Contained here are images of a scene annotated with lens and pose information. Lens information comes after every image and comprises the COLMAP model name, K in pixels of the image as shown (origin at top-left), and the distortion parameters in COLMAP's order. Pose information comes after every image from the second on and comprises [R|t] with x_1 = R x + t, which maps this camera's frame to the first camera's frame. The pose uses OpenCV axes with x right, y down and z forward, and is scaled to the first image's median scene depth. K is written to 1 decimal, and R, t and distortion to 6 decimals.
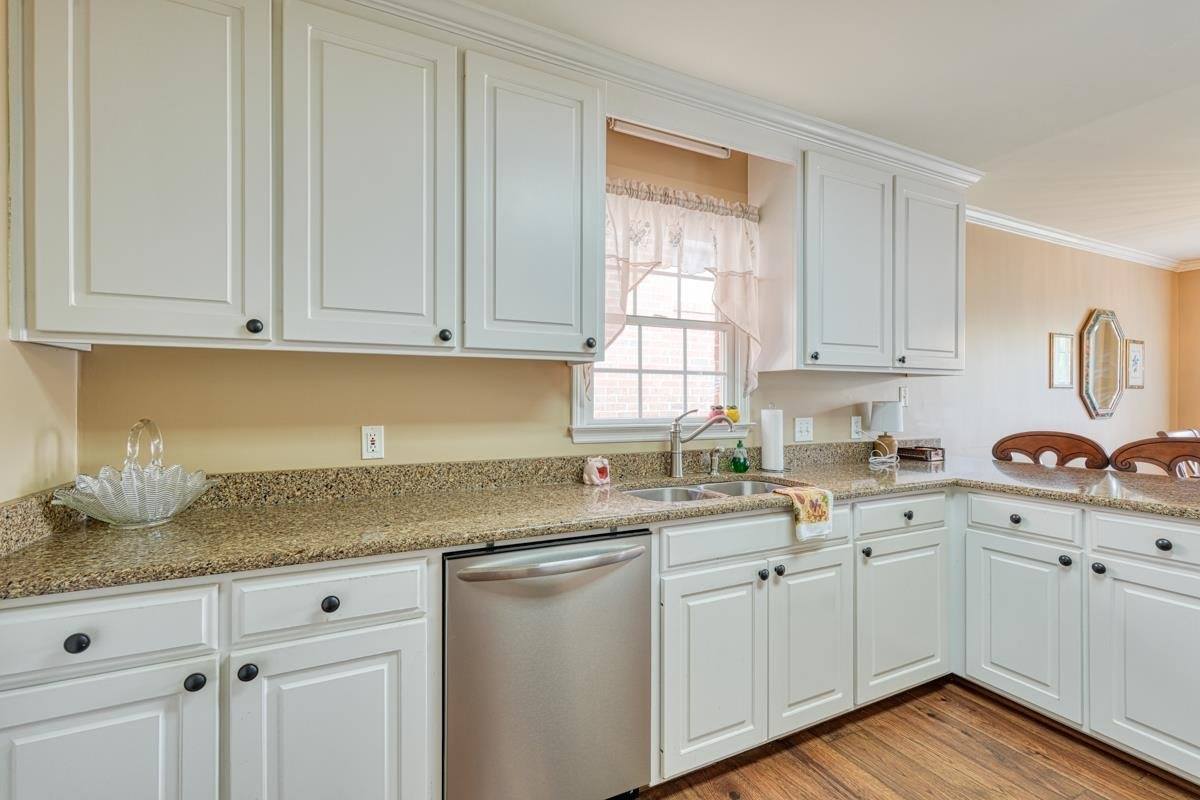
lens RADIAL K [[529.5, 0, 598.6], [0, 529.5, 399.0], [0, 0, 1]] dist [0.002544, 0.000288]
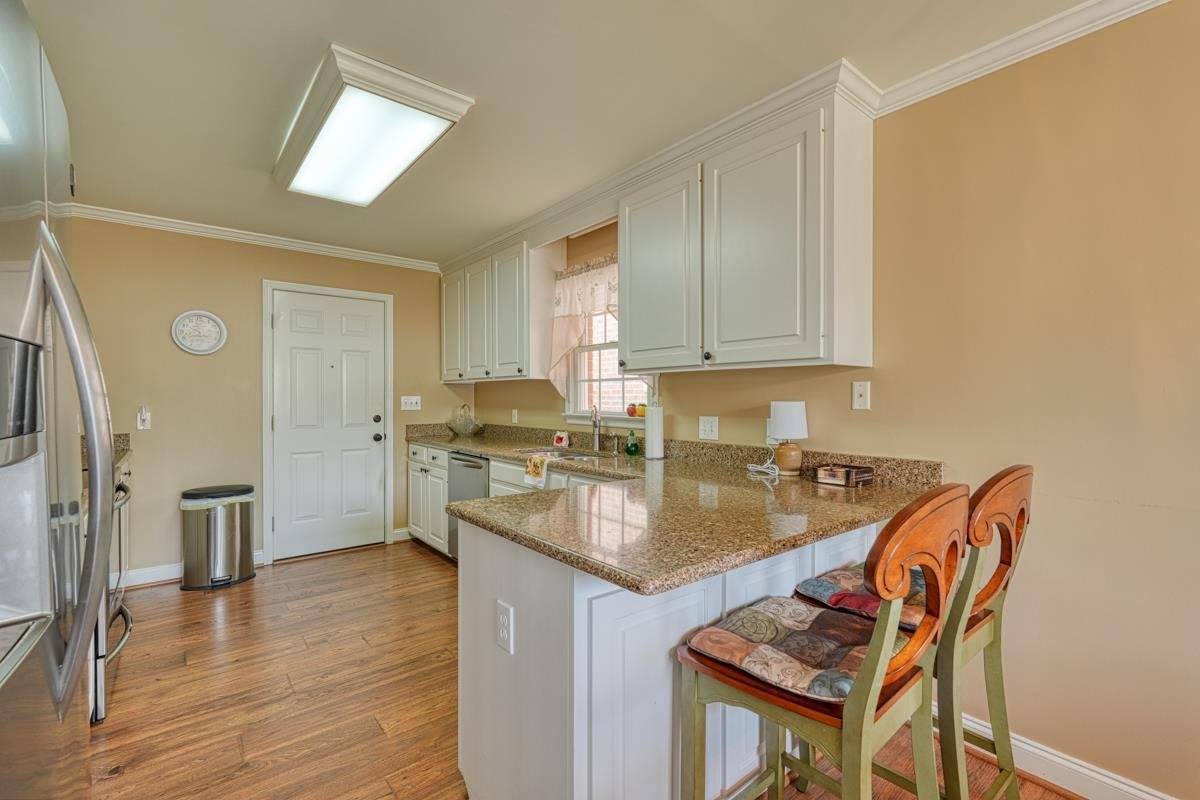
lens RADIAL K [[529.5, 0, 601.5], [0, 529.5, 399.2], [0, 0, 1]] dist [0.002544, 0.000288]
pose [[0.221621, 0.000477, -0.975133, 1.698996], [-0.002496, 0.999997, -0.000078, 0.002692], [0.975130, 0.002452, 0.221621, 0.722623]]
